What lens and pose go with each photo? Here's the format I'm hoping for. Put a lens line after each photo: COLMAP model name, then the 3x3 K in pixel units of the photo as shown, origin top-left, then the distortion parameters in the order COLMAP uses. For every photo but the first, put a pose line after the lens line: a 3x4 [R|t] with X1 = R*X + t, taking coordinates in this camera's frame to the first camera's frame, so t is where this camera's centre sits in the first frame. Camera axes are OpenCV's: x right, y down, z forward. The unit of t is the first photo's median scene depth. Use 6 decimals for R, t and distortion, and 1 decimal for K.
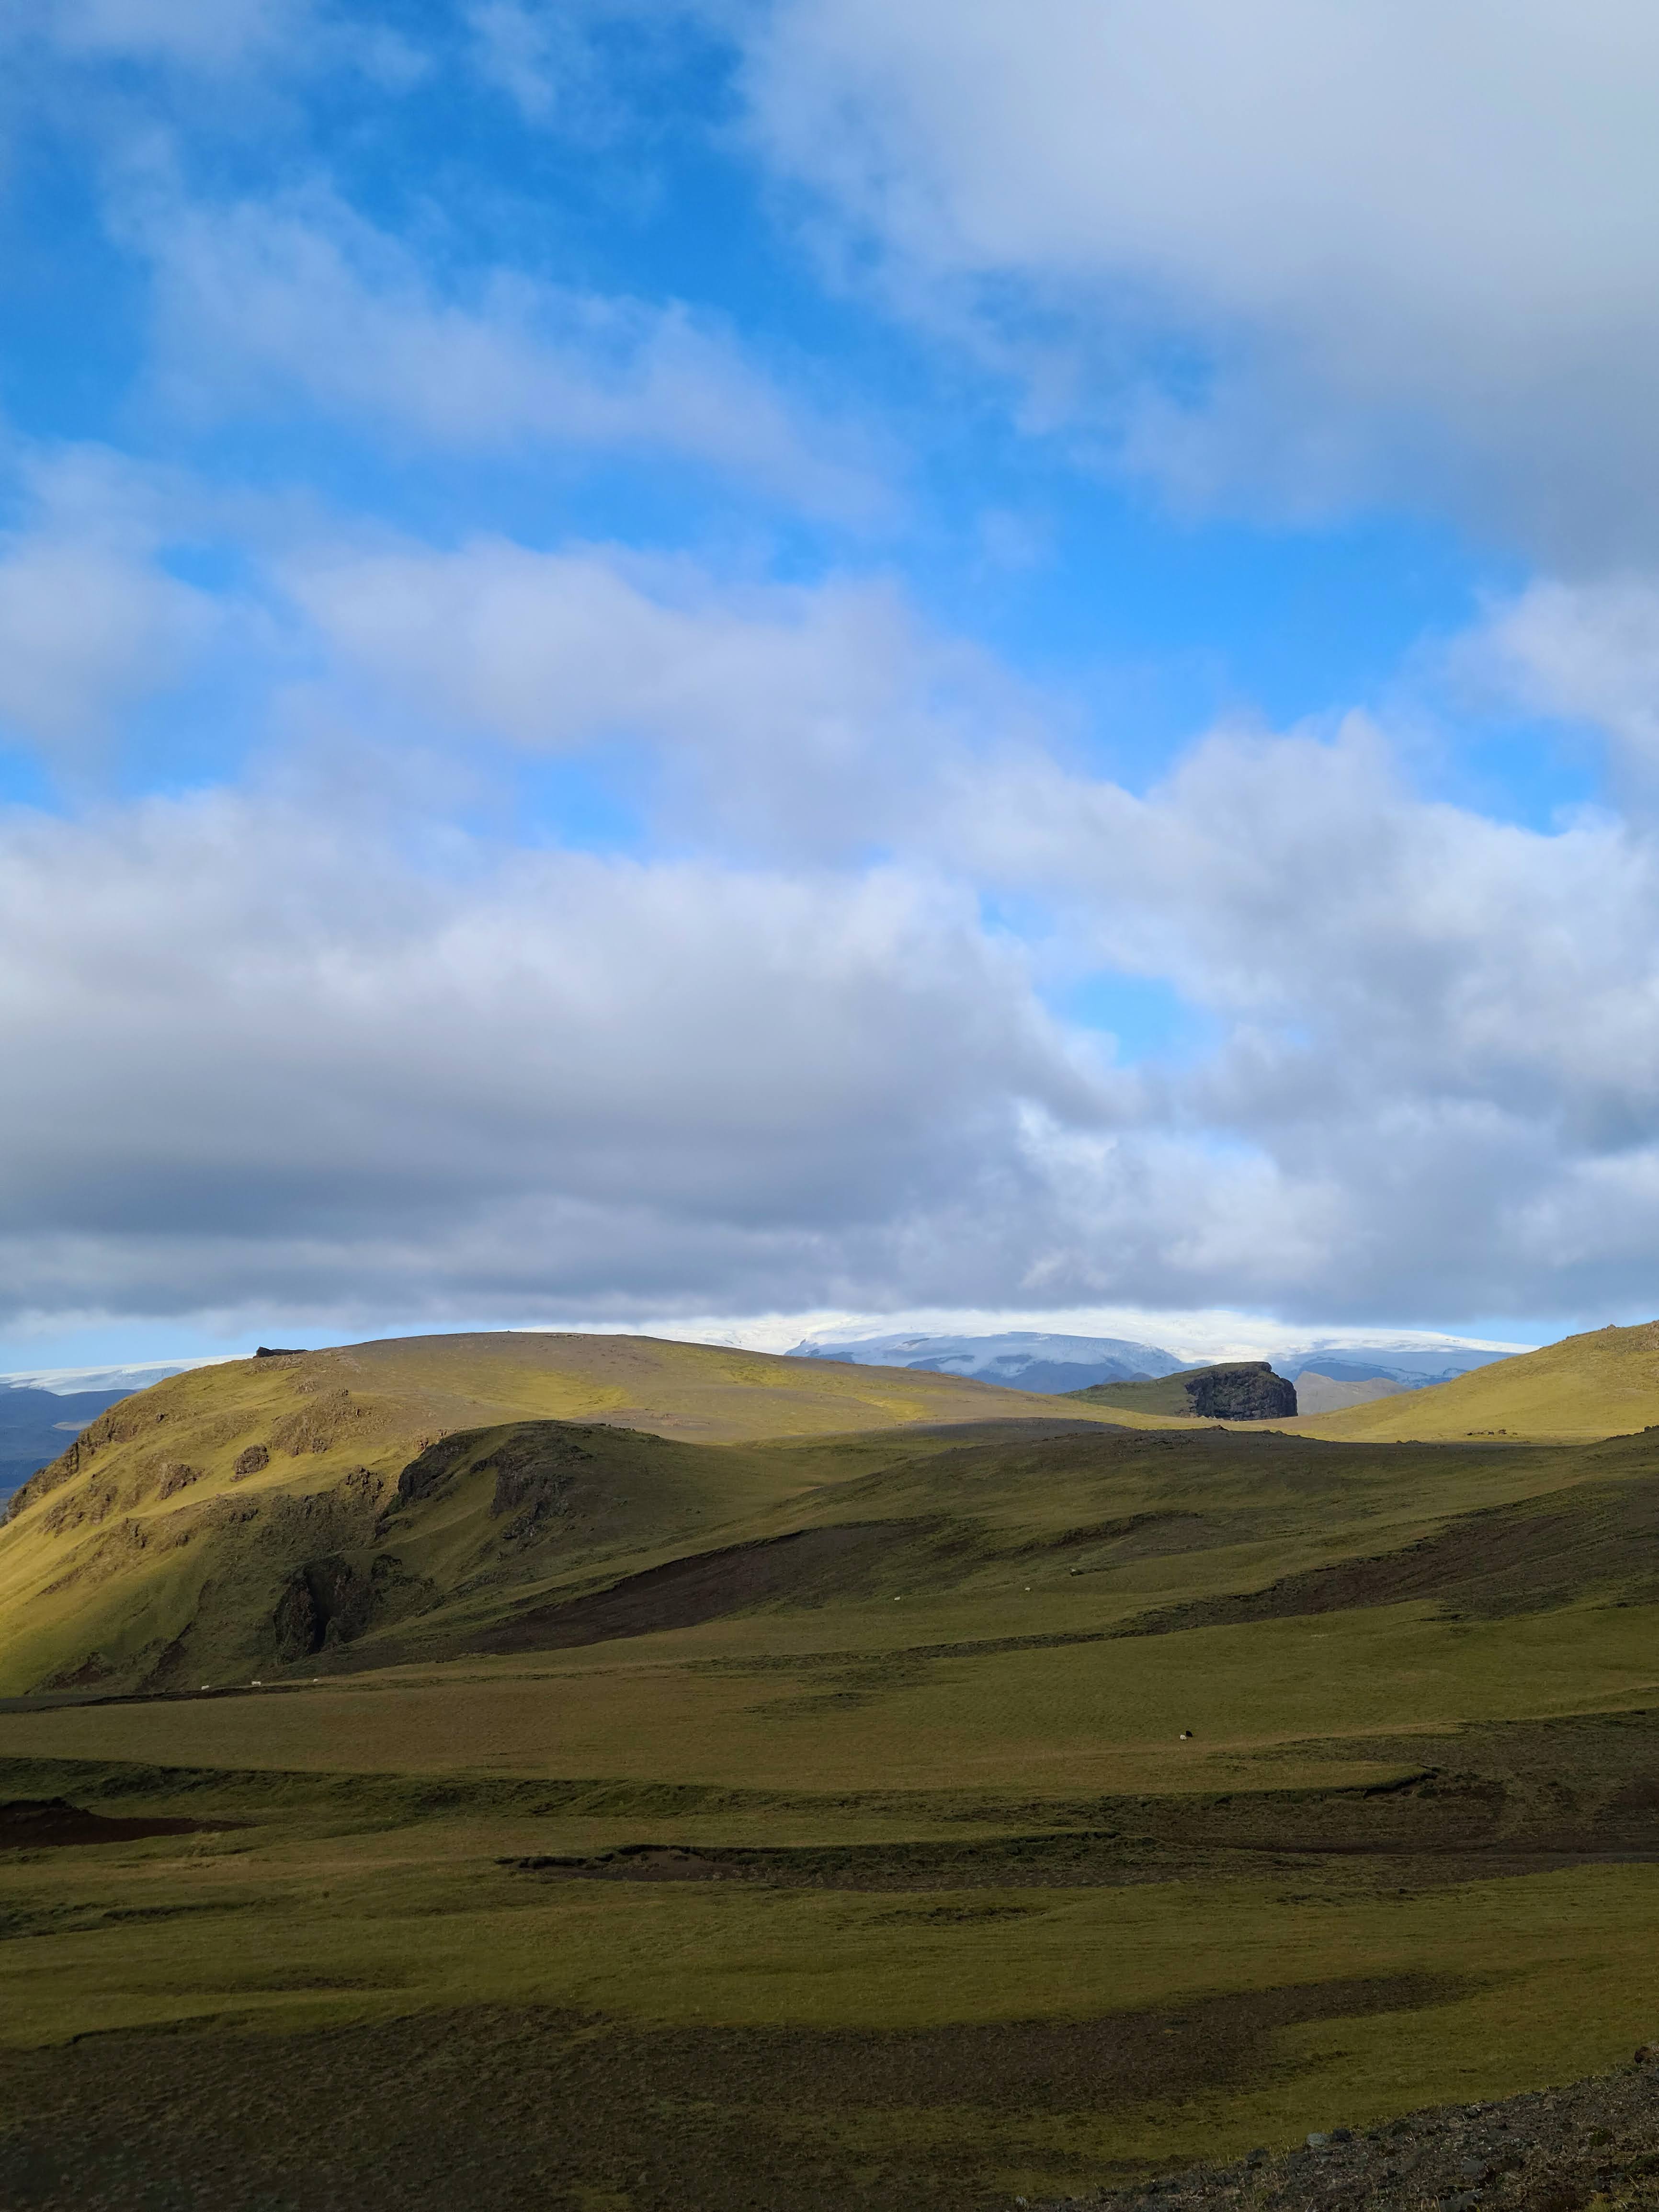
lens RADIAL K [[4460.7, 0, 829.5], [0, 4460.7, 1106.0], [0, 0, 1]] dist [0.264279, -1.438332]
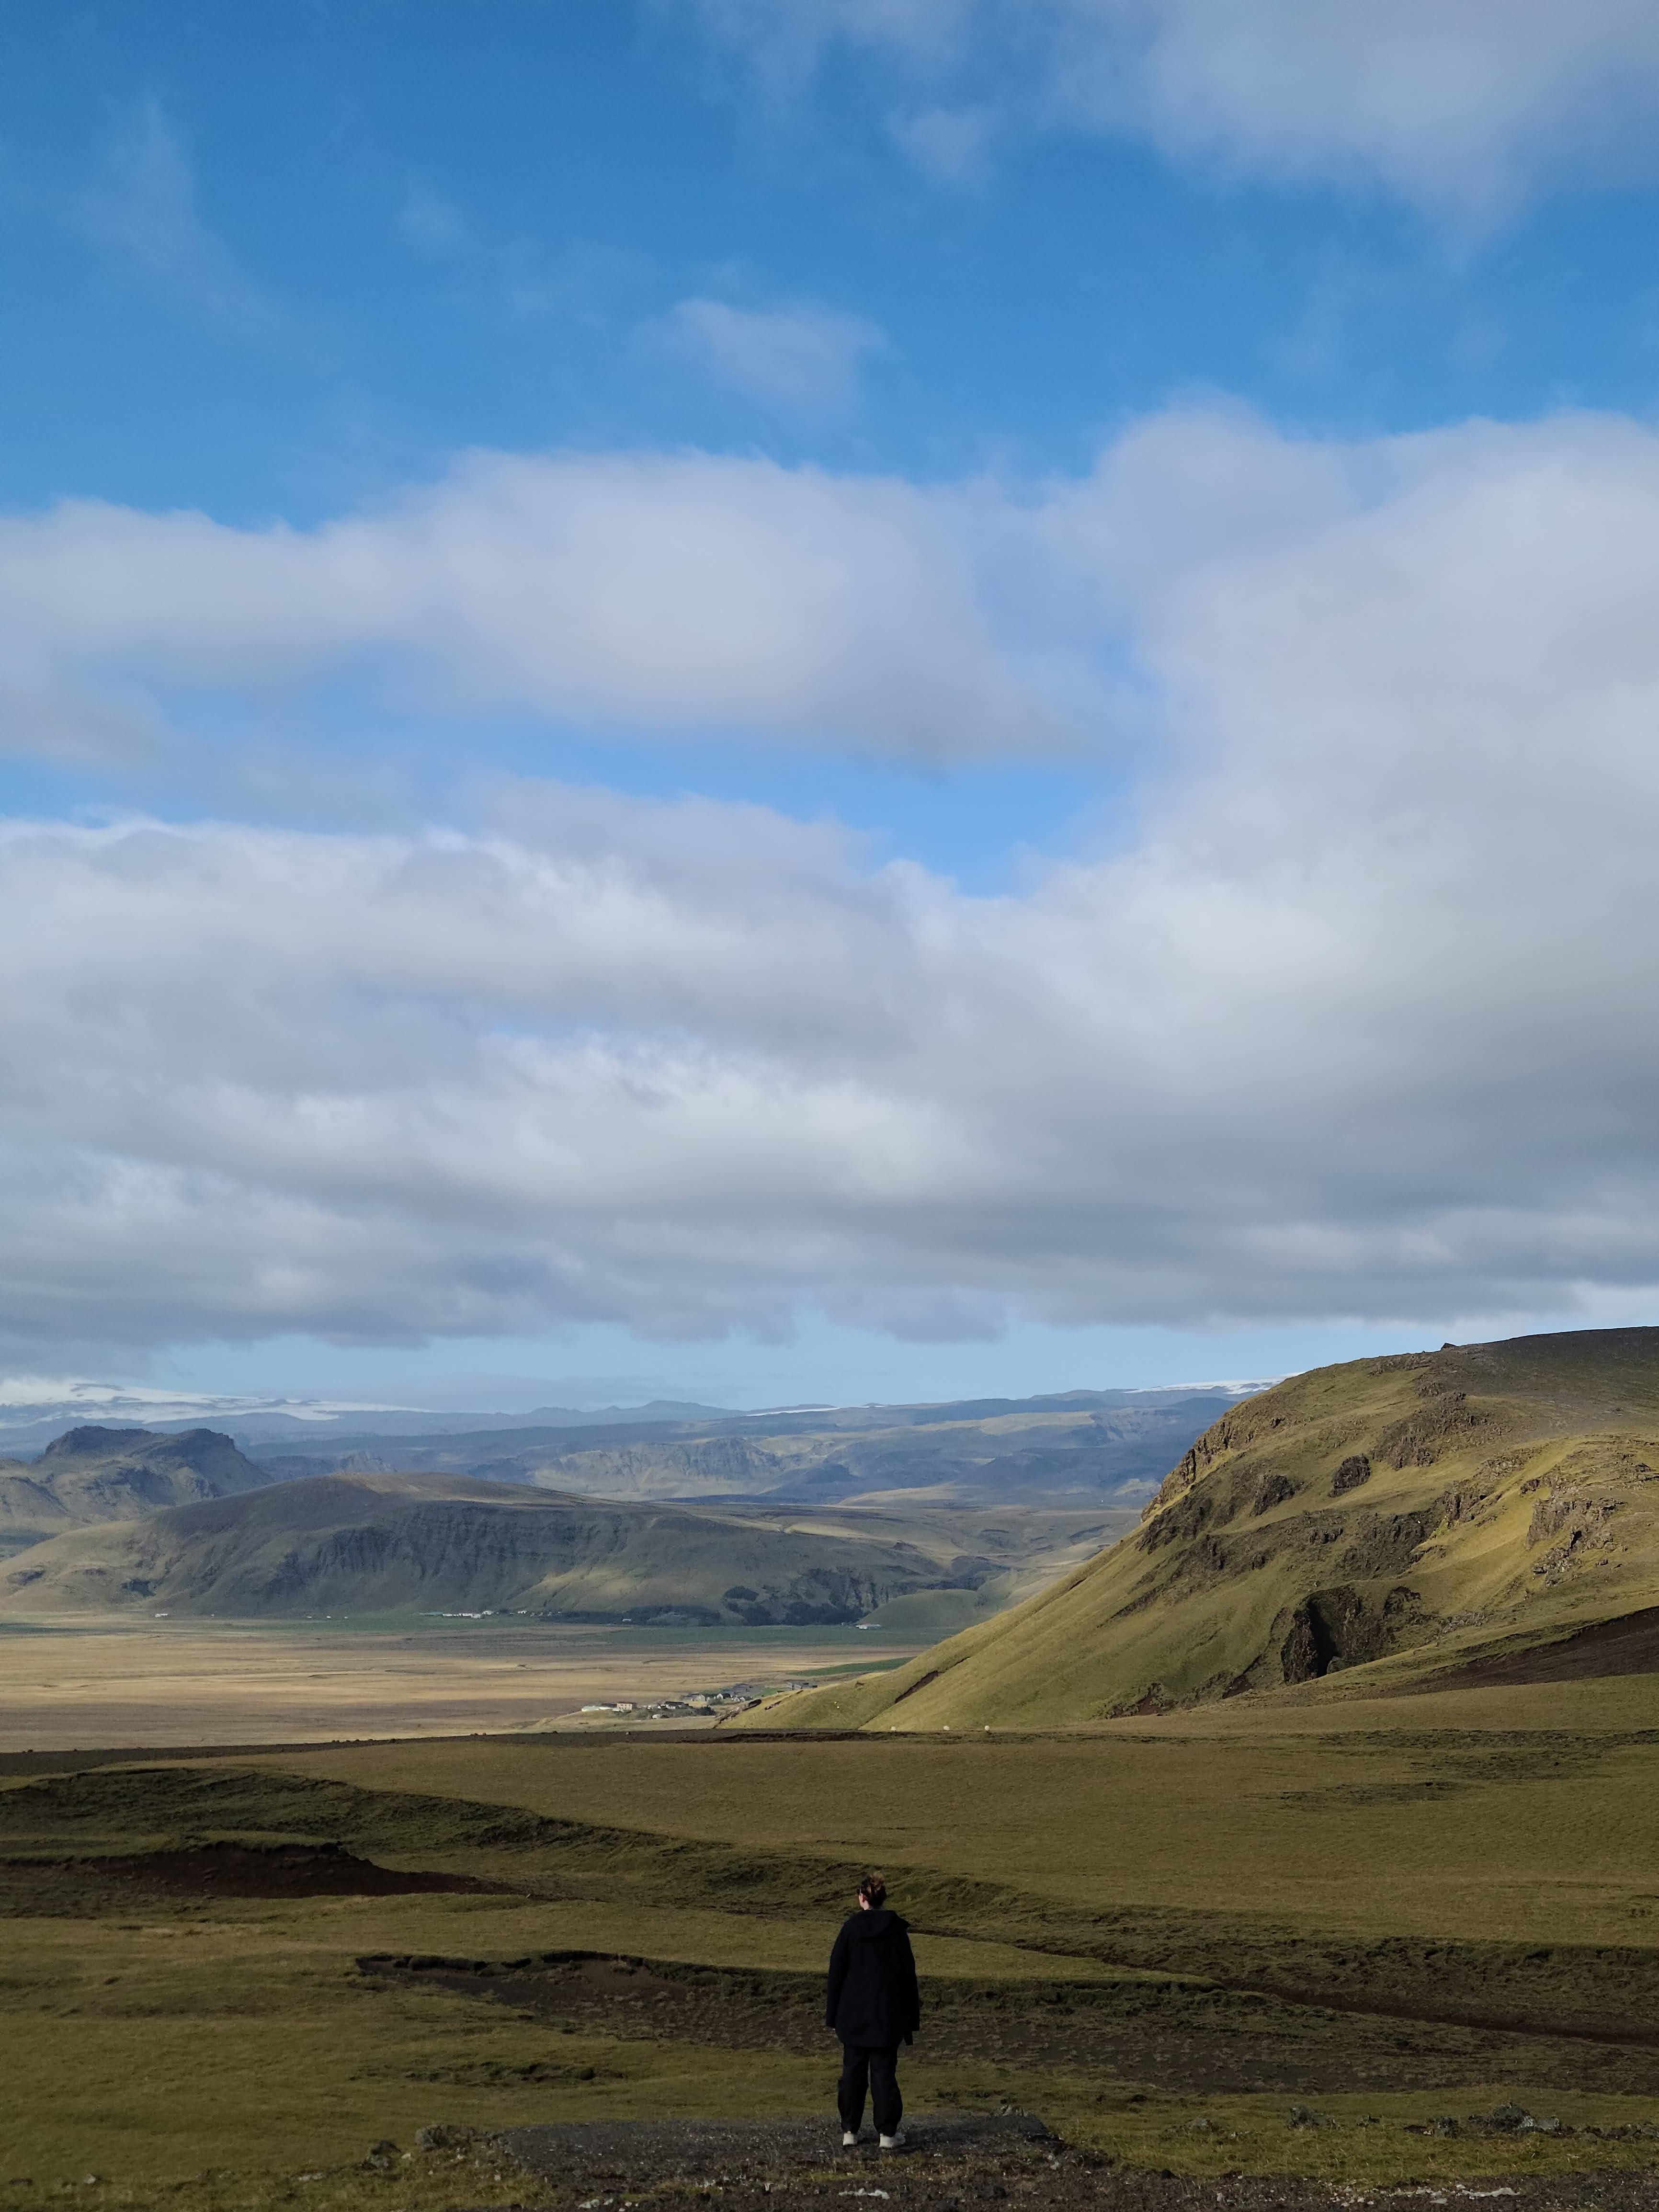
lens RADIAL K [[4460.7, 0, 829.5], [0, 4460.7, 1106.0], [0, 0, 1]] dist [0.264279, -1.438332]
pose [[0.797514, -0.034085, -0.602337, 0.324650], [0.034126, 0.999353, -0.011367, 0.014337], [0.602335, -0.011490, 0.798161, 0.247966]]
